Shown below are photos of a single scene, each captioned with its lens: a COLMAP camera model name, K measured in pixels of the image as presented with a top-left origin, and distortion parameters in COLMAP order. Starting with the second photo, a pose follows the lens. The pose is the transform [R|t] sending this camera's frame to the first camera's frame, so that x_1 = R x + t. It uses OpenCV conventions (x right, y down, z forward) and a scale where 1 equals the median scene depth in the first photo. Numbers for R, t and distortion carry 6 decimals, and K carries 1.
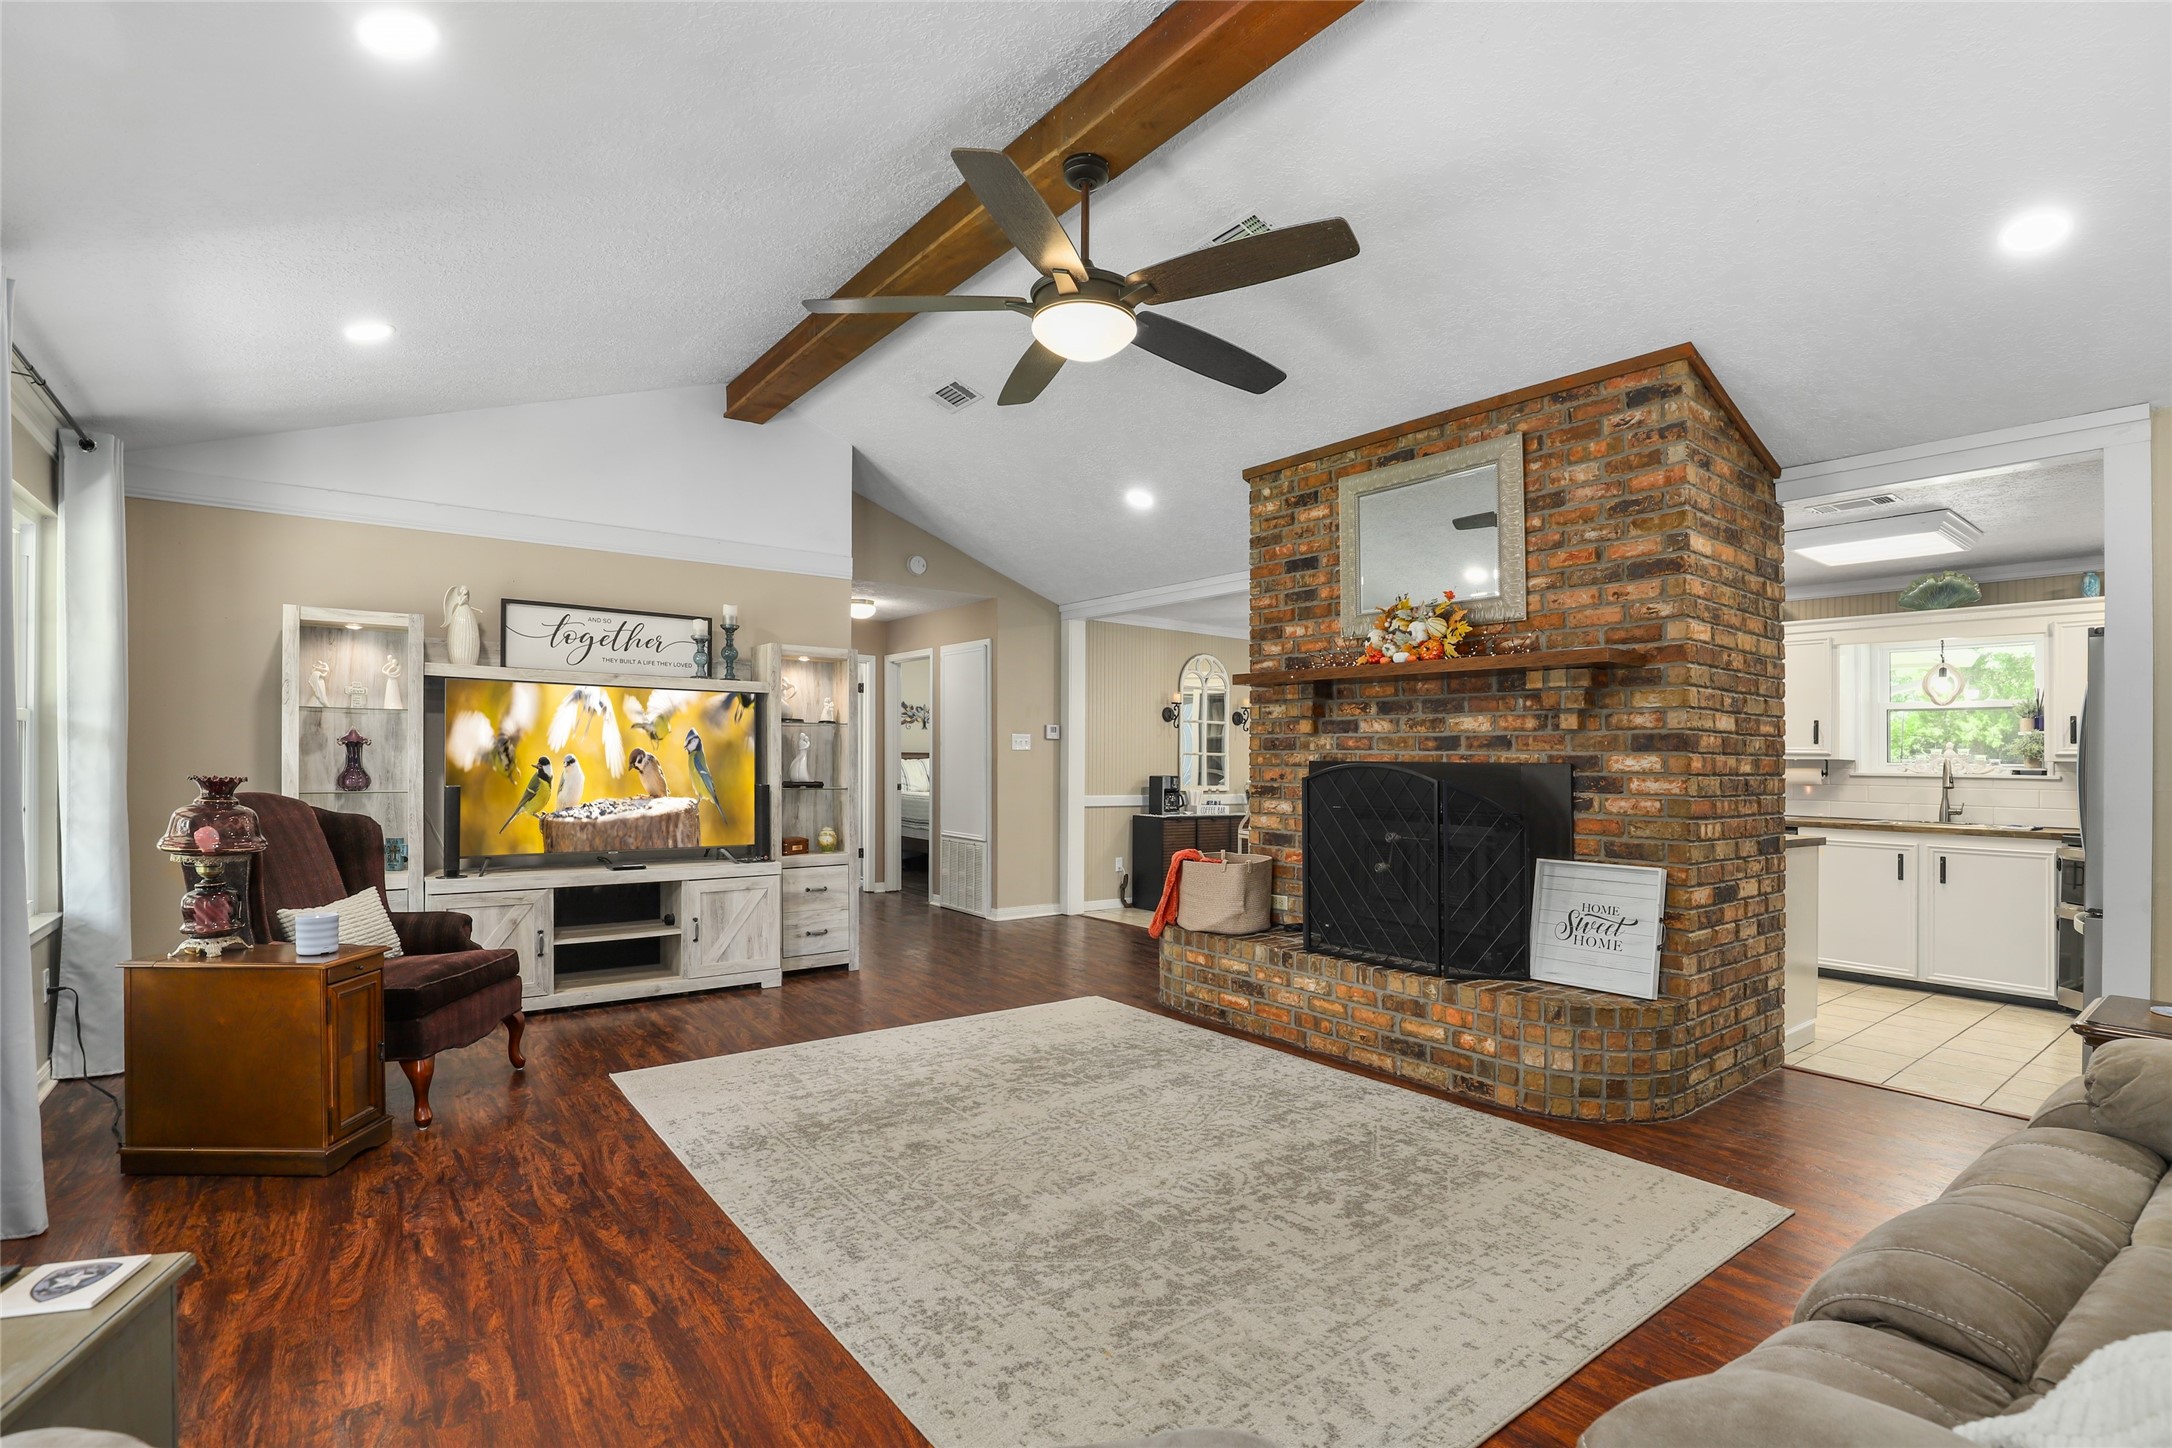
lens RADIAL K [[1023.5, 0, 1079.6], [0, 1023.5, 720.0], [0, 0, 1]] dist [-0.027992, 0.001481]
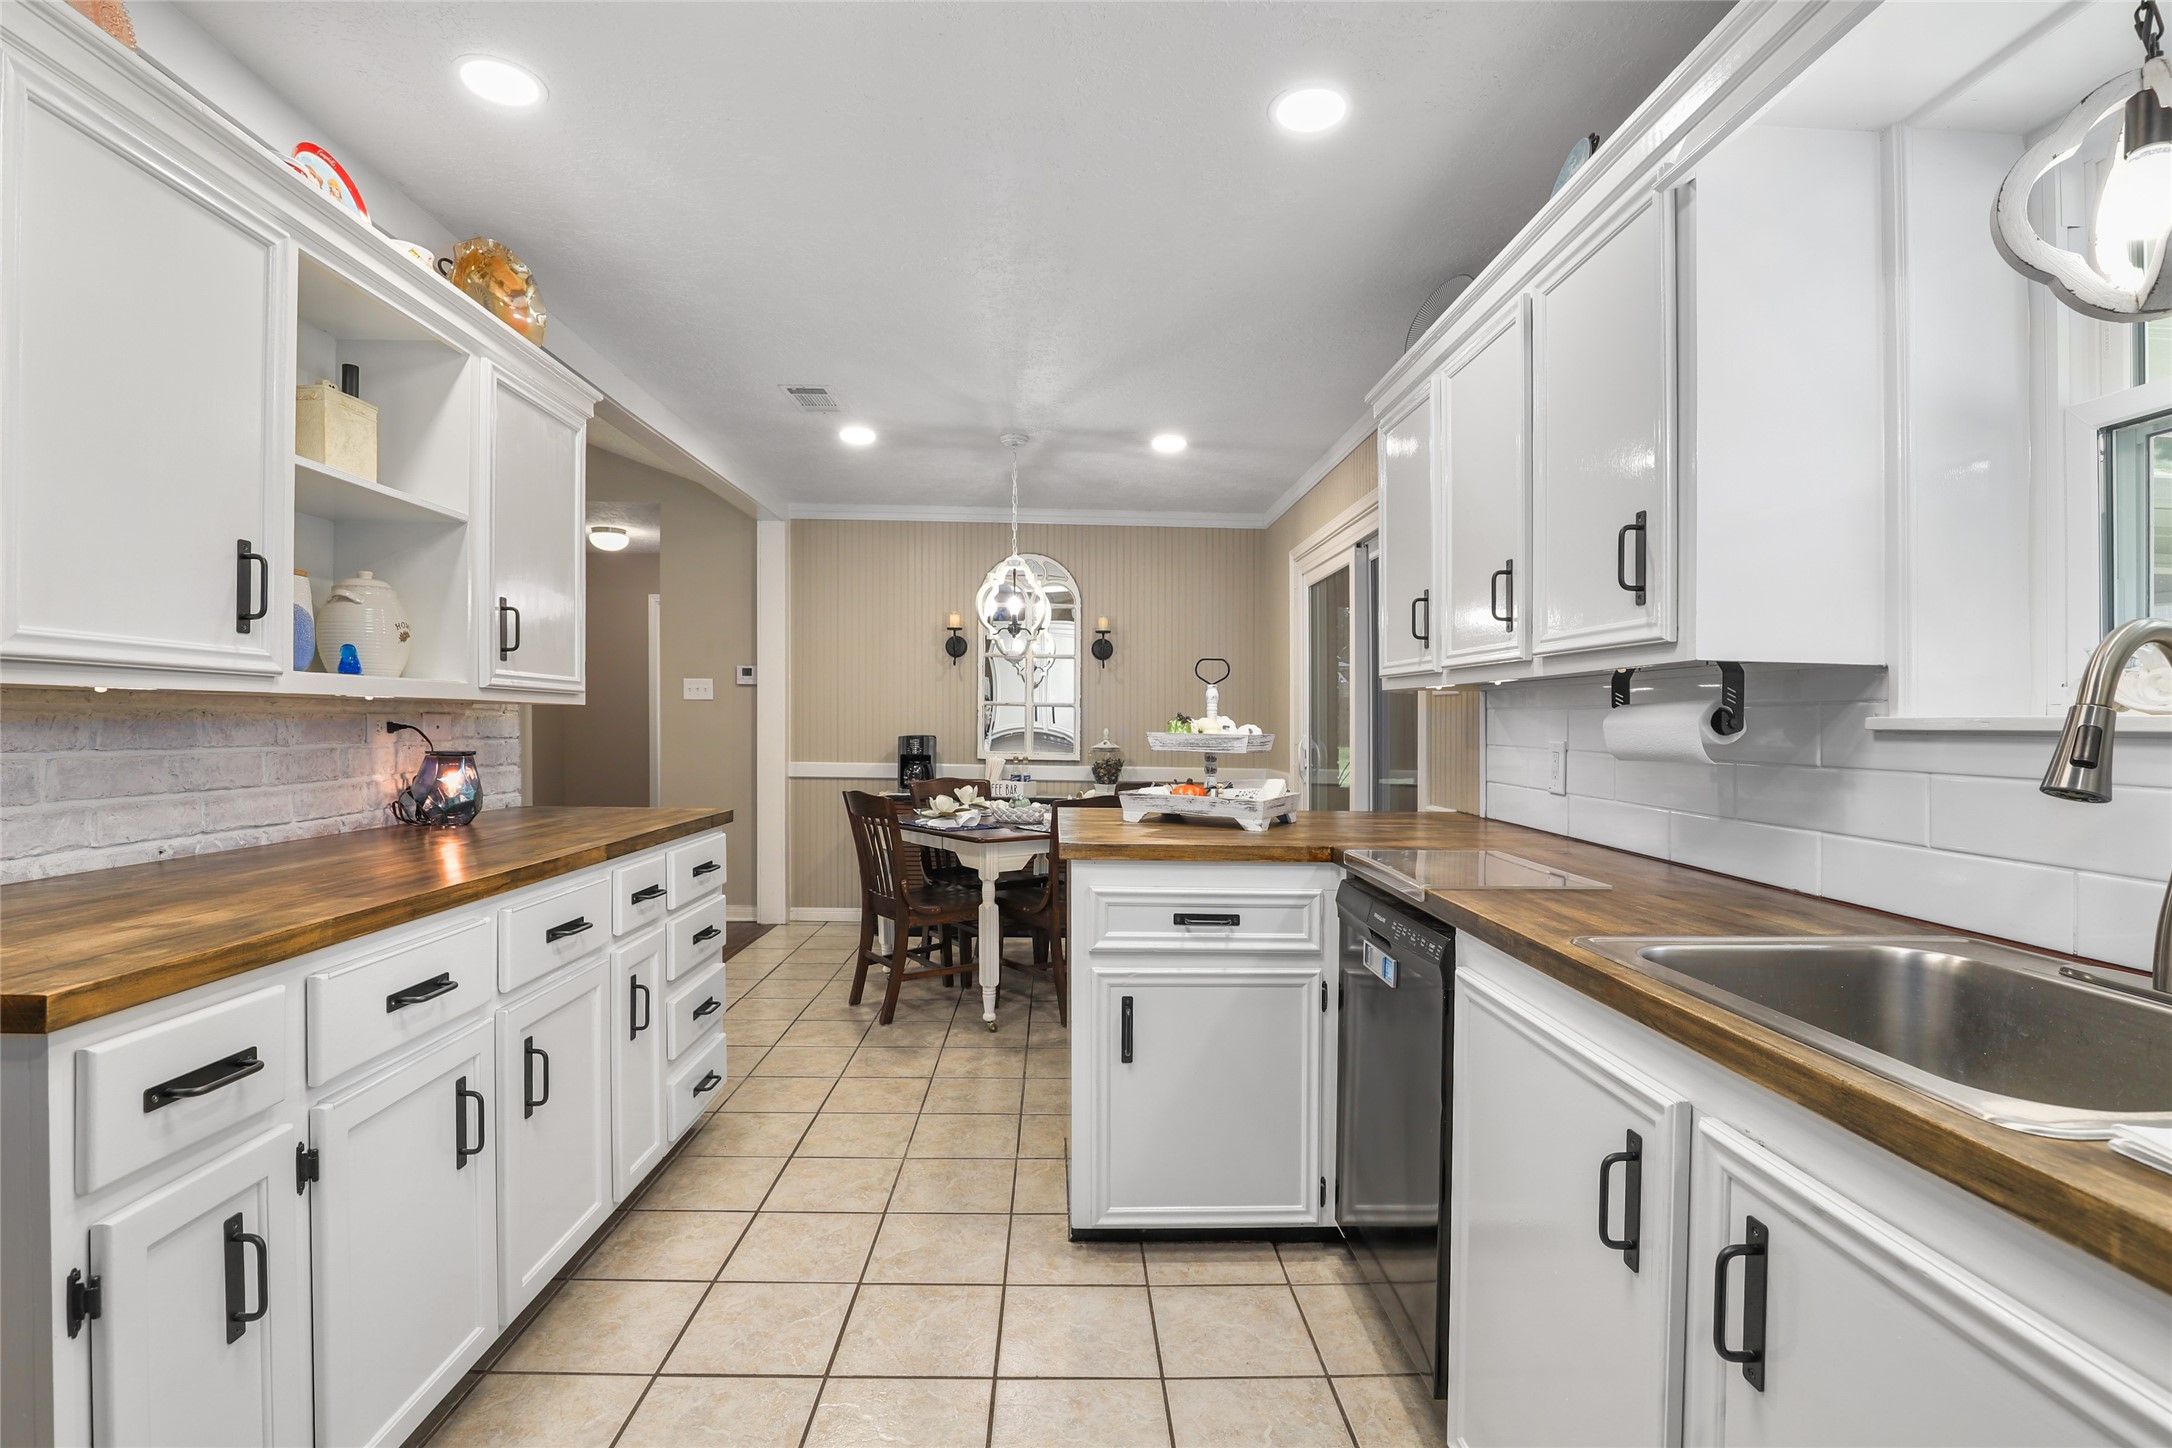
lens RADIAL K [[1002.6, 0, 1099.8], [0, 1002.6, 718.4], [0, 0, 1]] dist [-0.035310, 0.005902]
pose [[0.815256, -0.006560, -0.579063, 1.089500], [0.022149, 0.999557, 0.019859, 0.063496], [0.578676, -0.029016, 0.815041, 1.024843]]
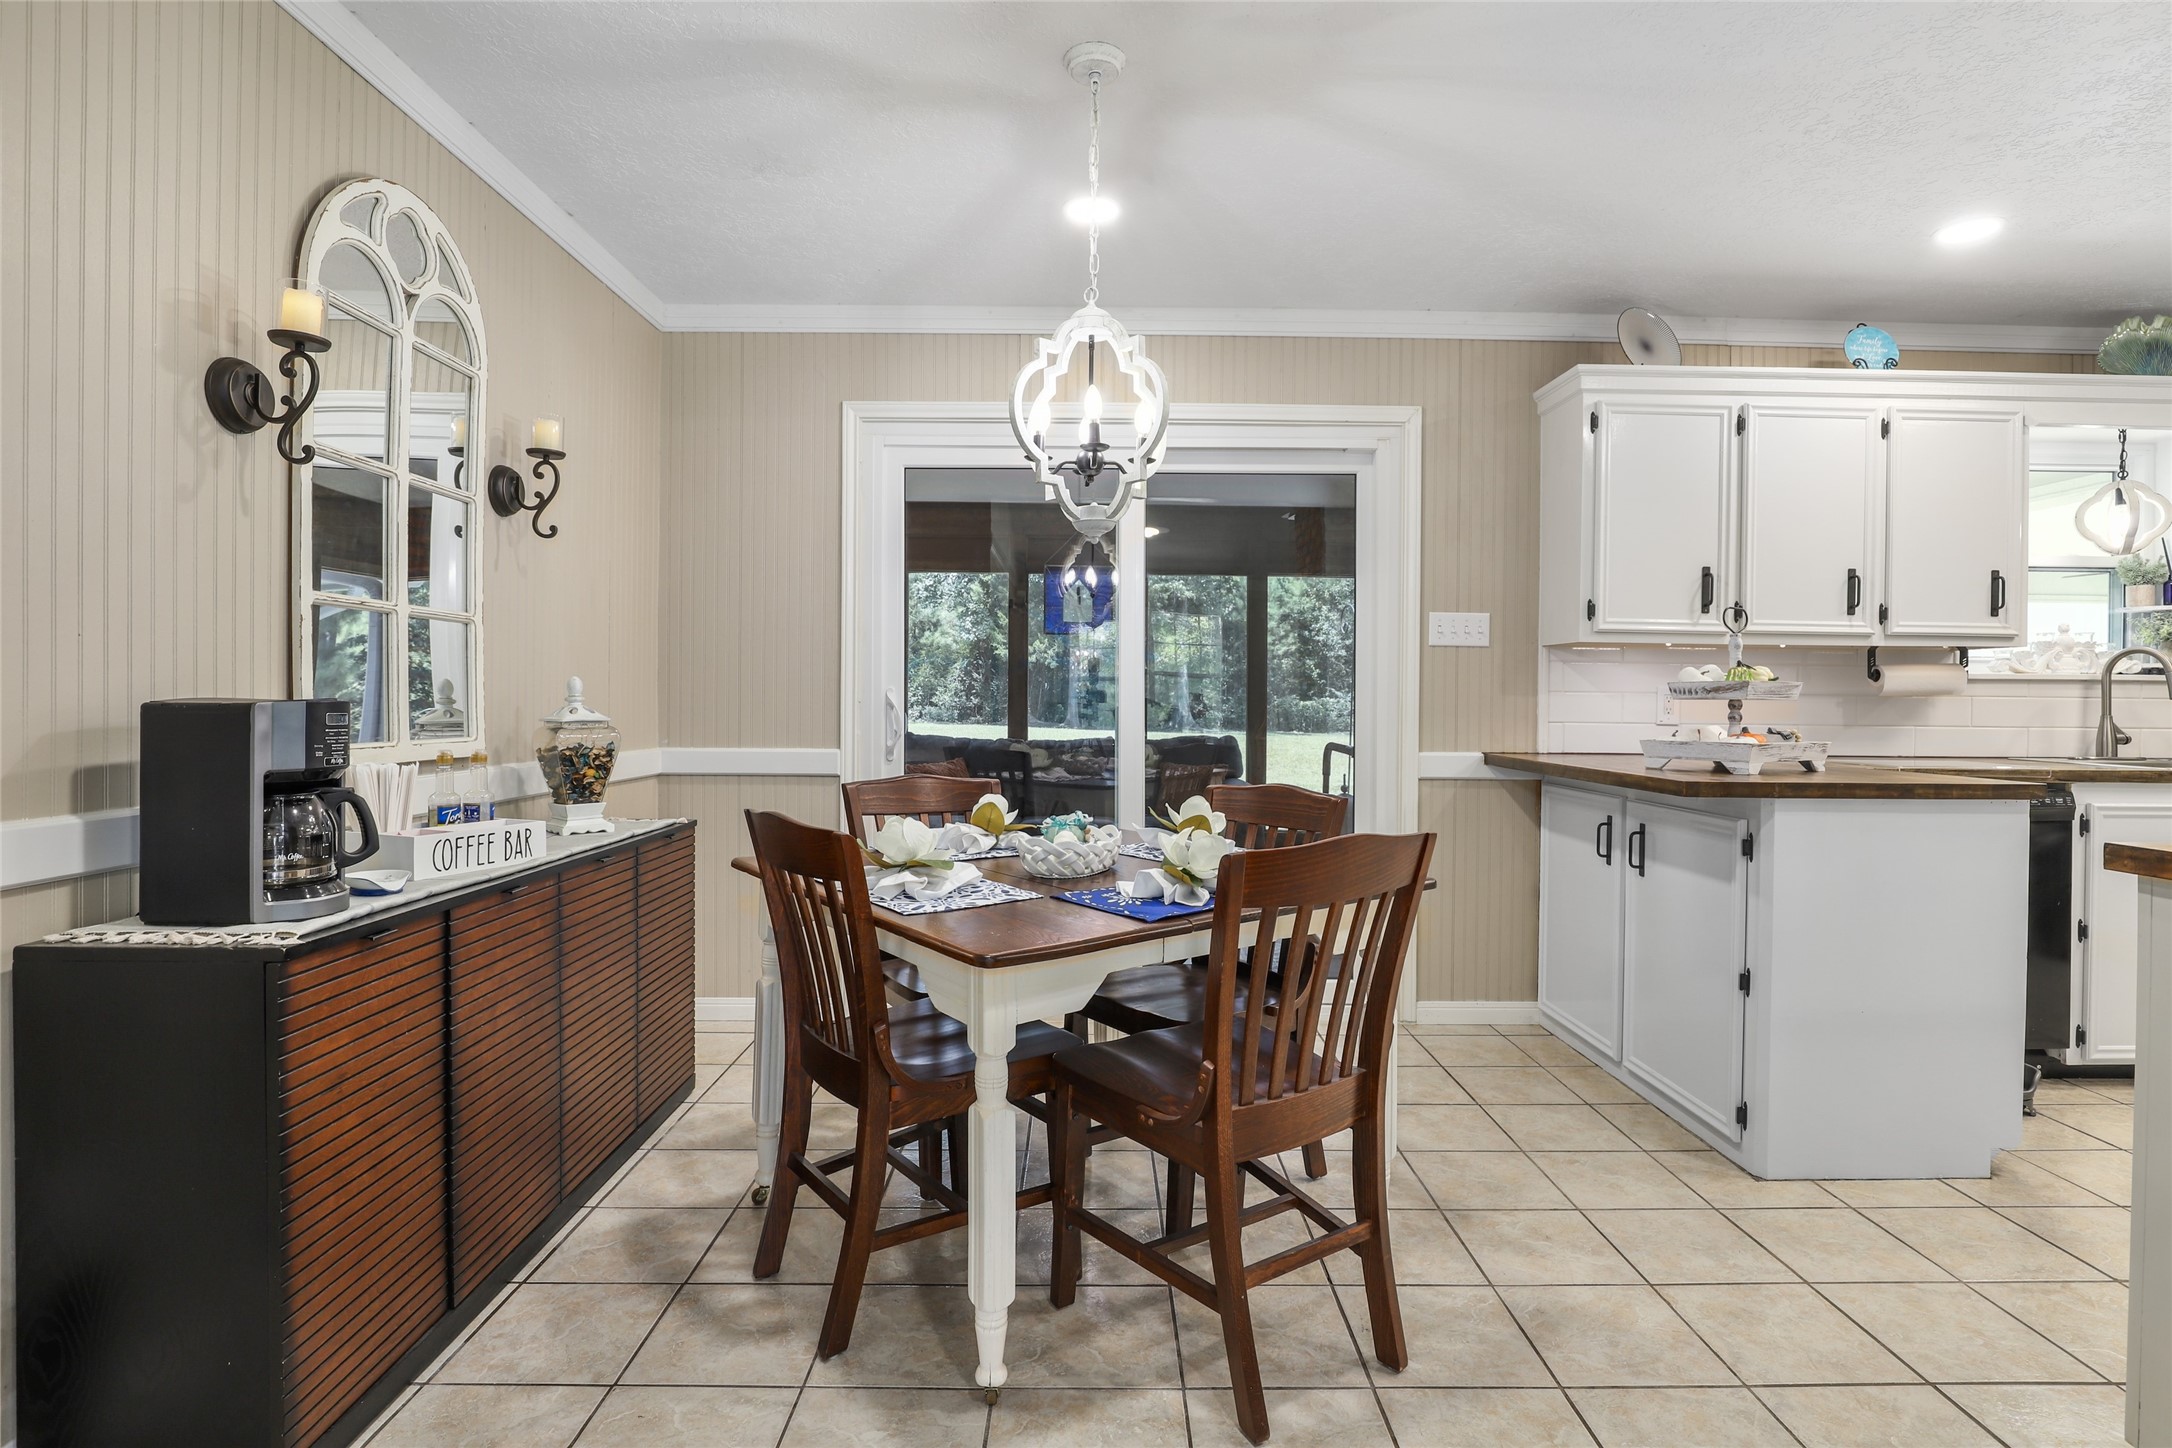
lens RADIAL K [[1073.3, 0, 1107.5], [0, 1073.3, 703.7], [0, 0, 1]] dist [-0.021644, 0.001148]
pose [[0.600119, -0.017232, 0.799725, 0.043958], [-0.028248, 0.998688, 0.042716, 0.082476], [-0.799412, -0.048225, 0.598845, 1.482884]]
